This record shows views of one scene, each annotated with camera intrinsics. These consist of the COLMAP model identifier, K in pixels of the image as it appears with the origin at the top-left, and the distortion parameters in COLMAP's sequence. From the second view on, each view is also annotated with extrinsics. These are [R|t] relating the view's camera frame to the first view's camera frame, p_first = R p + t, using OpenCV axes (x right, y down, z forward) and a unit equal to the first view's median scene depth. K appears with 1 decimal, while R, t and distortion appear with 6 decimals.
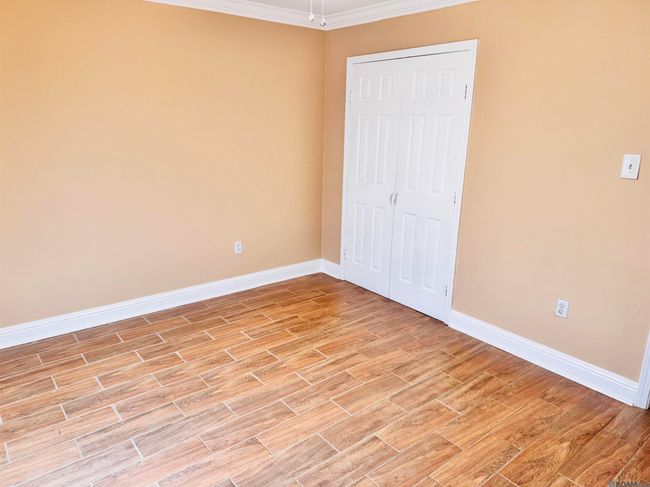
lens RADIAL K [[462.1, 0, 324.5], [0, 462.1, 235.9], [0, 0, 1]] dist [0.100013, -0.135615]
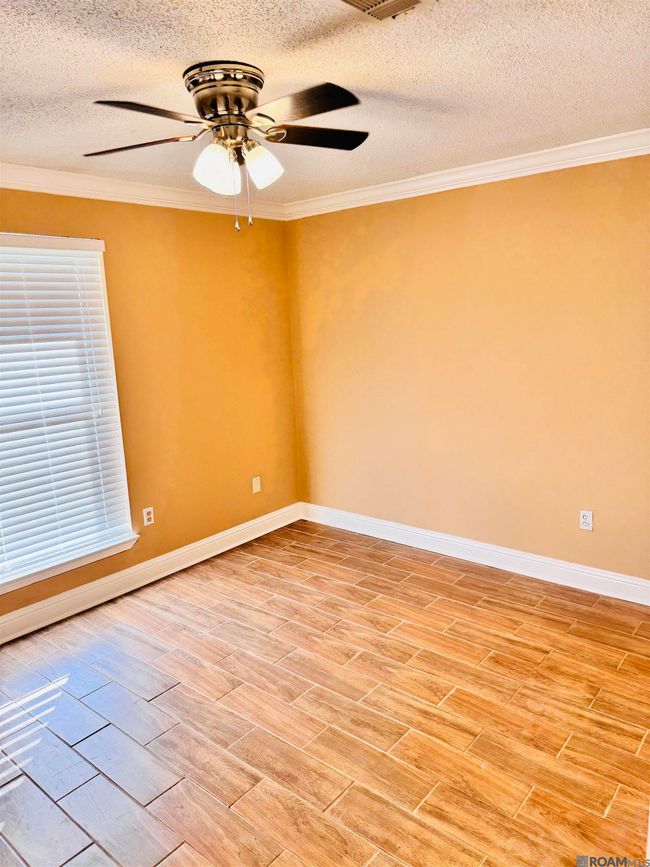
lens RADIAL K [[616.3, 0, 325.0], [0, 616.3, 433.5], [0, 0, 1]] dist [0.100013, -0.135615]
pose [[0.193457, 0.167074, -0.966779, 0.744167], [-0.201630, 0.971130, 0.127479, -0.172079], [0.960167, 0.170270, 0.221559, 0.616727]]
